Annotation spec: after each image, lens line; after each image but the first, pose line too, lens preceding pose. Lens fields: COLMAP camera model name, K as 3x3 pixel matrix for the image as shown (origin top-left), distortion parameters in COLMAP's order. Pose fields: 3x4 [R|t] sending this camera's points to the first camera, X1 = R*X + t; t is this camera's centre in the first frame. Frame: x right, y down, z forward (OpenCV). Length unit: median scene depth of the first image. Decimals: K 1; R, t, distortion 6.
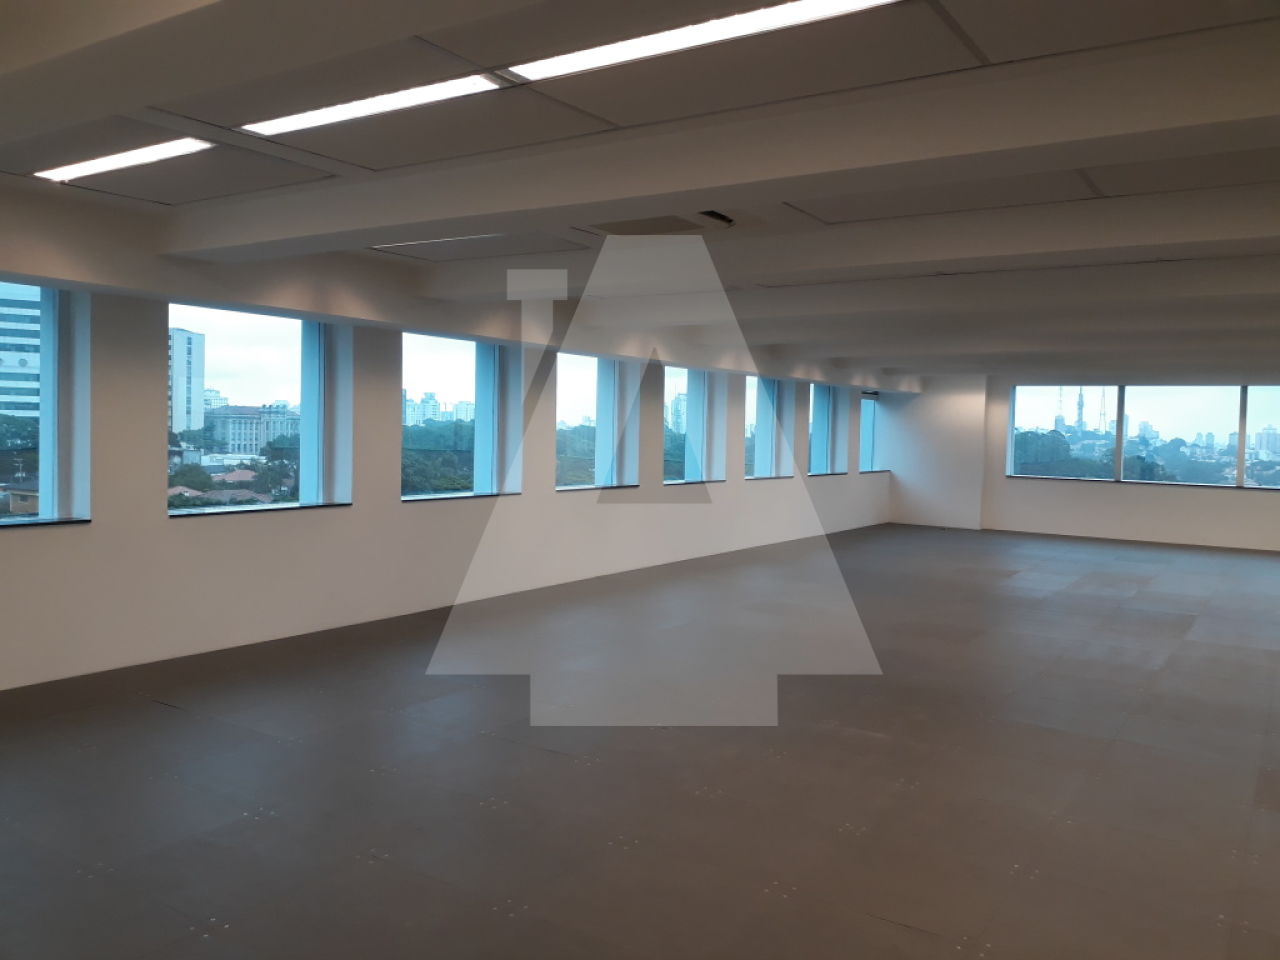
lens RADIAL K [[1010.2, 0, 640.9], [0, 1010.2, 428.7], [0, 0, 1]] dist [0.100684, -0.196618]
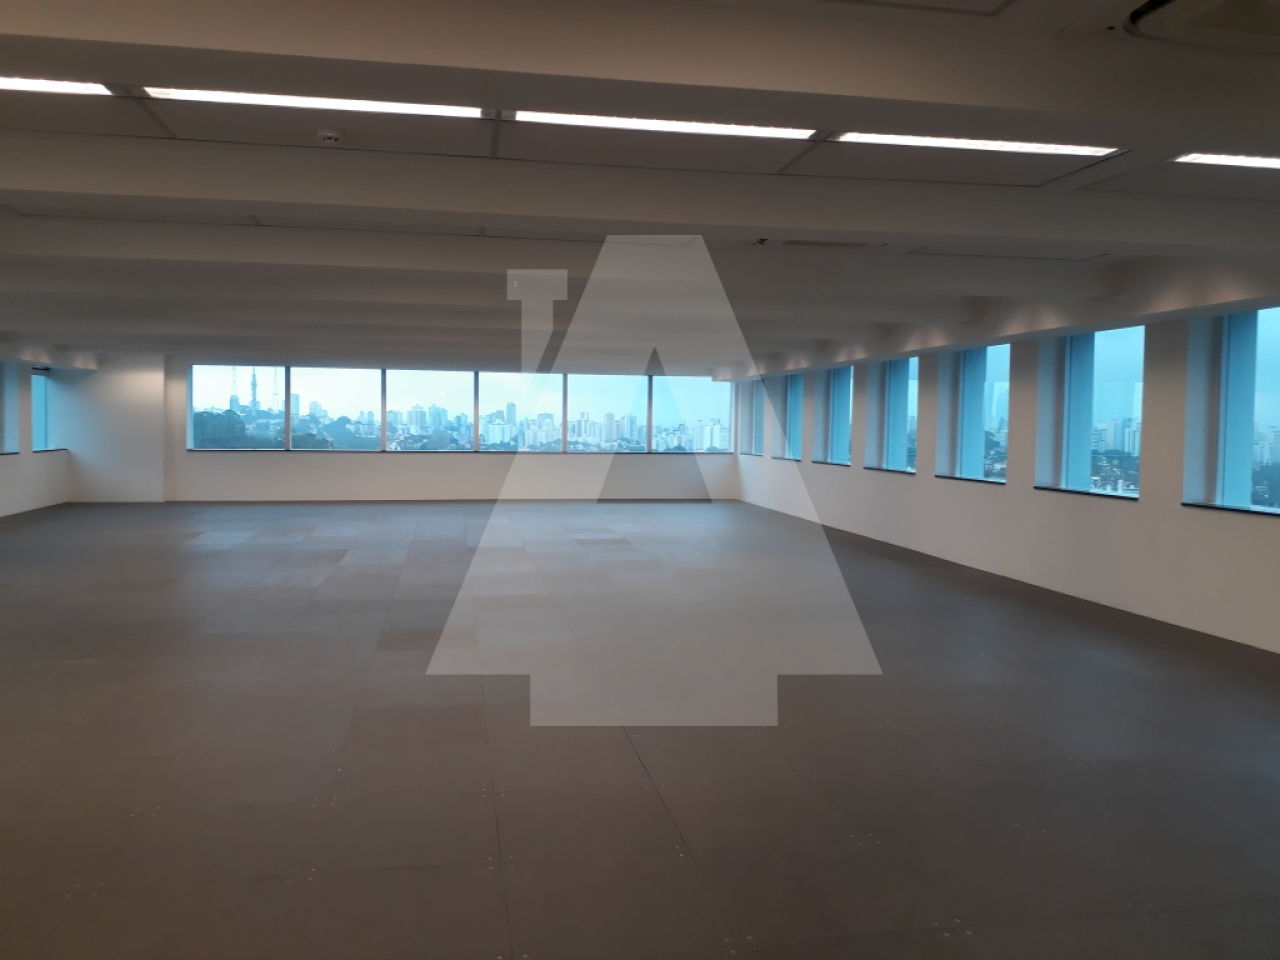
lens RADIAL K [[1019.6, 0, 640.0], [0, 1019.6, 480.0], [0, 0, 1]] dist [0.154465, -0.289088]
pose [[0.724252, -0.056207, 0.687240, -0.044993], [0.009532, 0.997393, 0.071527, 0.004645], [-0.689469, -0.045253, 0.722900, -0.108765]]
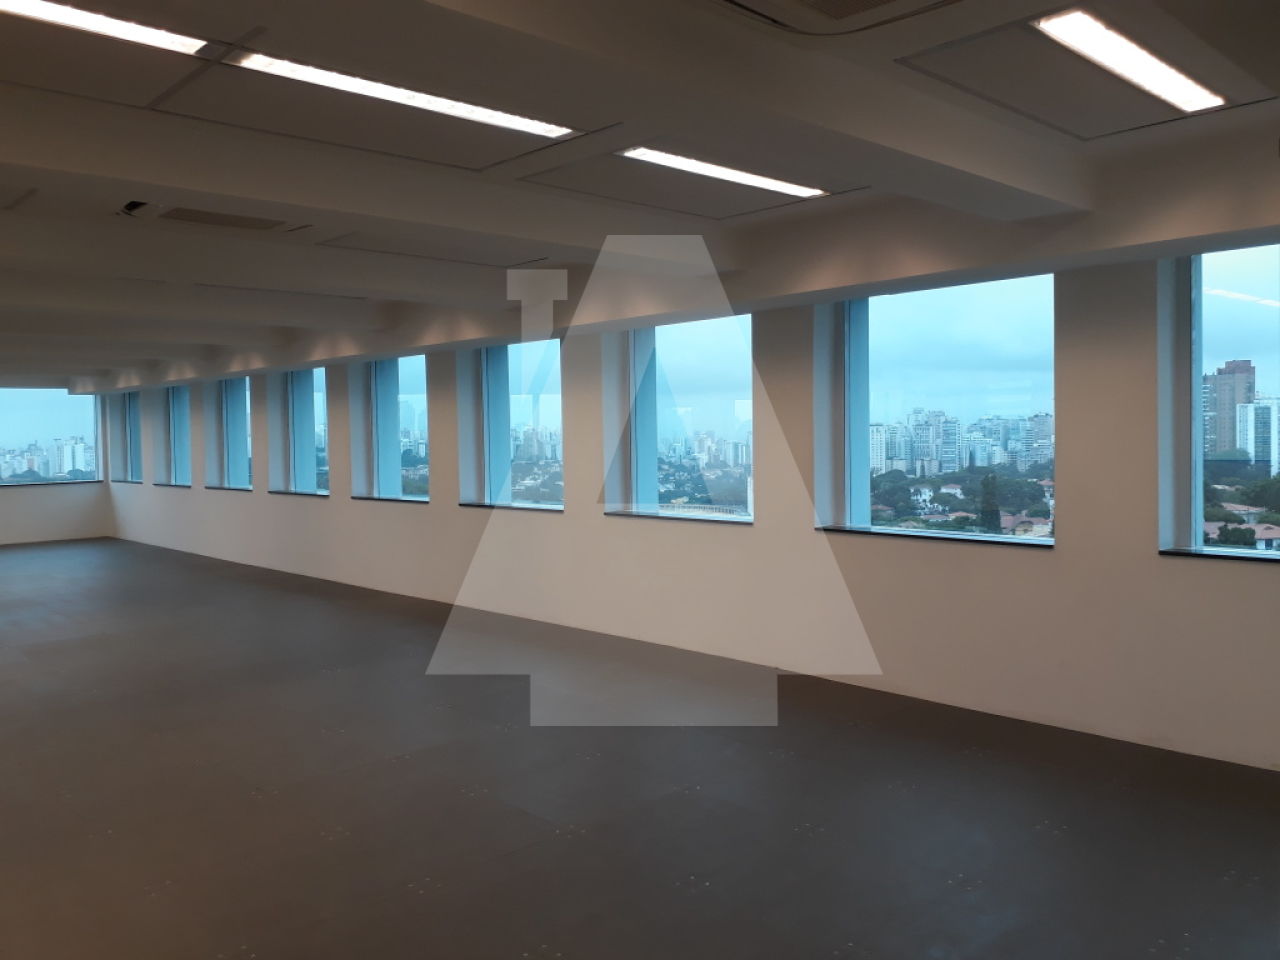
lens RADIAL K [[1025.0, 0, 640.0], [0, 1025.0, 480.0], [0, 0, 1]] dist [-0.001078, -0.001863]
pose [[0.231870, -0.075427, 0.969818, 0.014404], [0.026119, 0.997113, 0.071305, 0.002008], [-0.972396, 0.008798, 0.233170, -0.056858]]
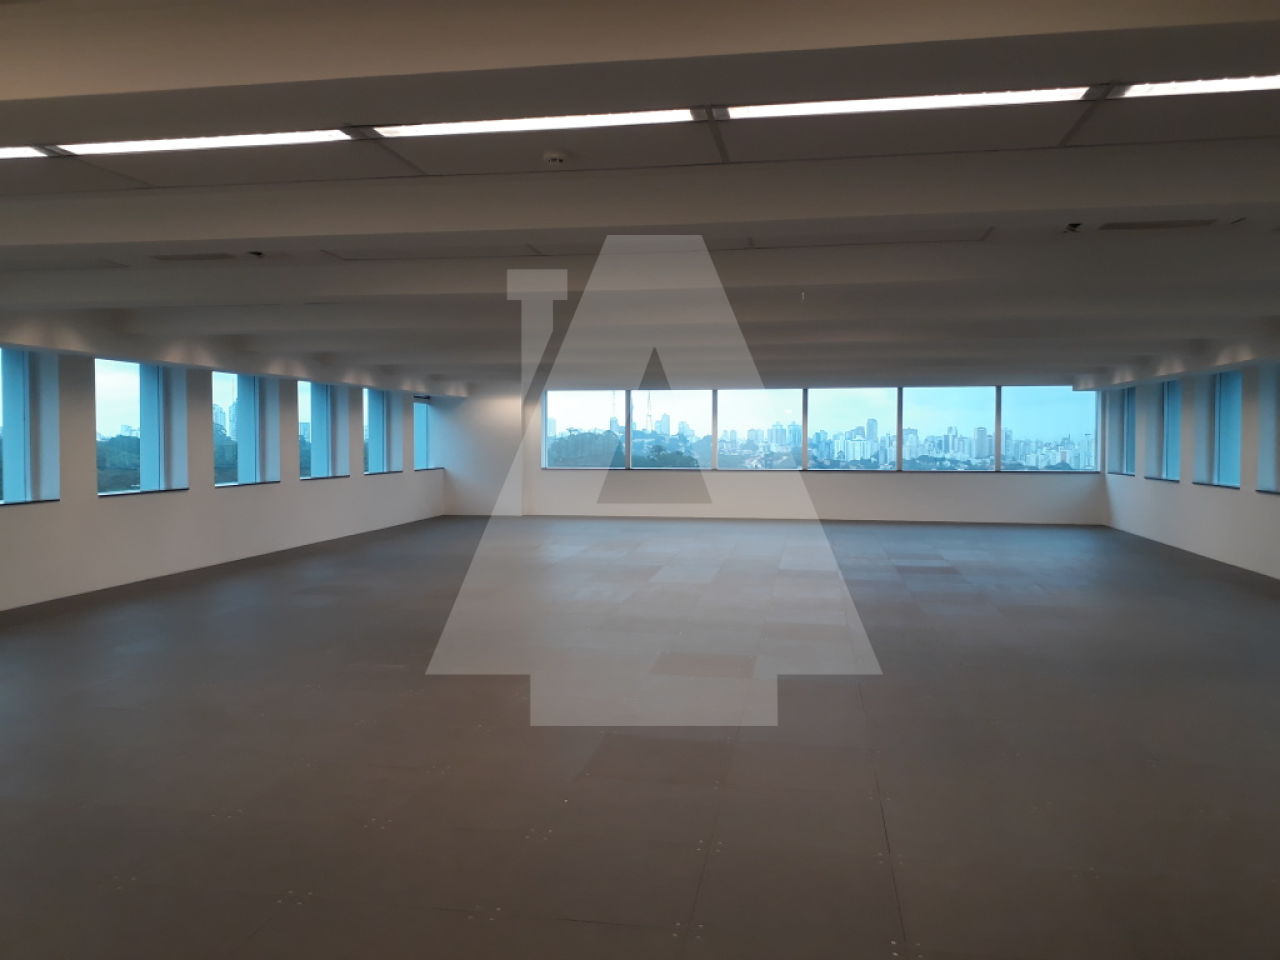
lens RADIAL K [[1019.6, 0, 640.0], [0, 1019.6, 480.0], [0, 0, 1]] dist [0.154465, -0.289088]
pose [[0.919008, -0.040498, 0.392154, 0.003926], [0.022878, 0.998512, 0.049502, 0.004376], [-0.393576, -0.036521, 0.918566, -0.111052]]
